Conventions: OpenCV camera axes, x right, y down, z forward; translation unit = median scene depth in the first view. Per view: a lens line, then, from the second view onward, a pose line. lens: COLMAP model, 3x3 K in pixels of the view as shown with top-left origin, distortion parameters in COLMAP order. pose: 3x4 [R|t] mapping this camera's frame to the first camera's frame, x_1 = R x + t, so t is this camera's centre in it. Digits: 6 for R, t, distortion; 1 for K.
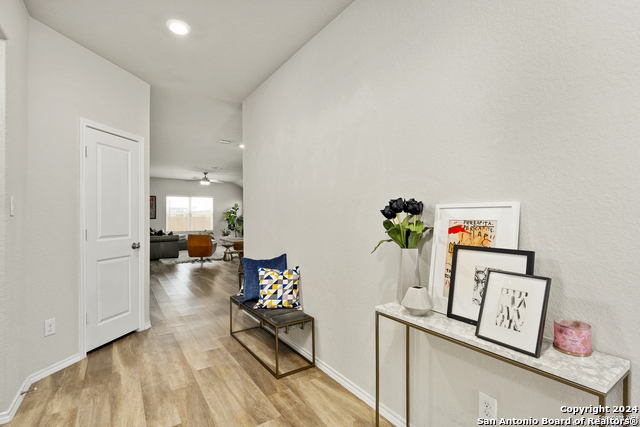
lens RADIAL K [[301.6, 0, 318.3], [0, 301.6, 217.5], [0, 0, 1]] dist [0.000569, -0.000164]
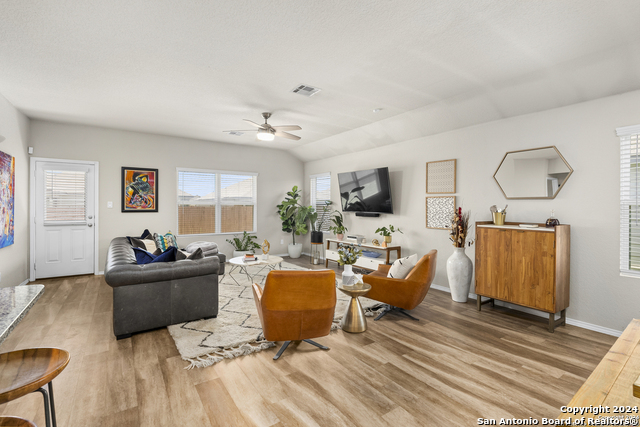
lens RADIAL K [[301.6, 0, 319.6], [0, 301.6, 207.8], [0, 0, 1]] dist [0.000569, -0.000164]
pose [[0.999987, 0.004983, 0.001171, -0.293492], [-0.004983, 0.999988, 0.000382, -0.006207], [-0.001169, -0.000388, 0.999999, 0.538881]]
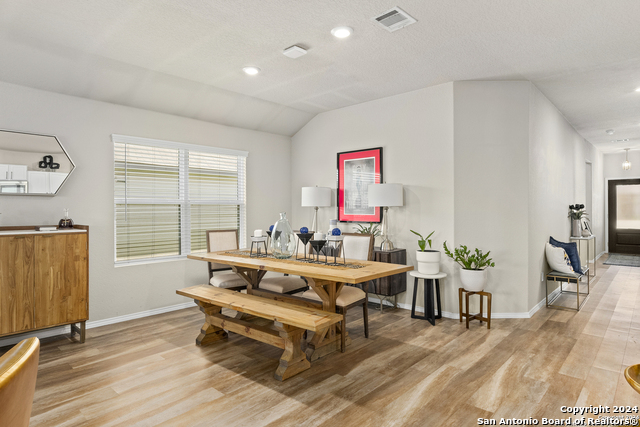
lens RADIAL K [[373.8, 0, 318.9], [0, 373.8, 209.5], [0, 0, 1]] dist [0.001435, -0.000134]
pose [[-0.236555, -0.000261, 0.971618, -0.445540], [0.010317, 0.999943, 0.002780, -0.003044], [-0.971563, 0.010682, -0.236539, 0.712437]]
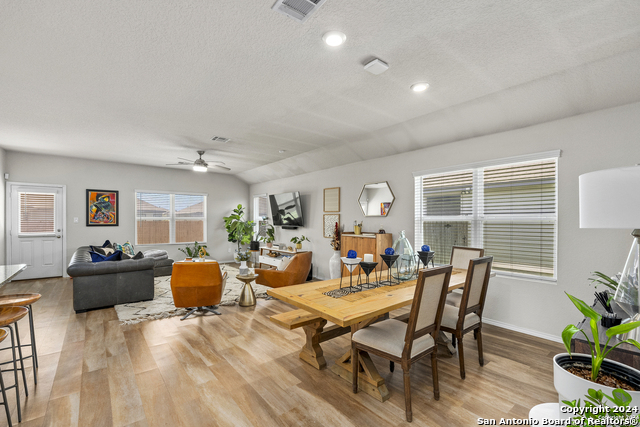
lens RADIAL K [[285.3, 0, 319.1], [0, 285.3, 222.8], [0, 0, 1]] dist [0.000877, 0.000026]
pose [[0.996715, 0.003374, 0.080913, -0.181935], [-0.003668, 0.999987, 0.003484, -0.007943], [-0.080900, -0.003769, 0.996715, 0.404999]]
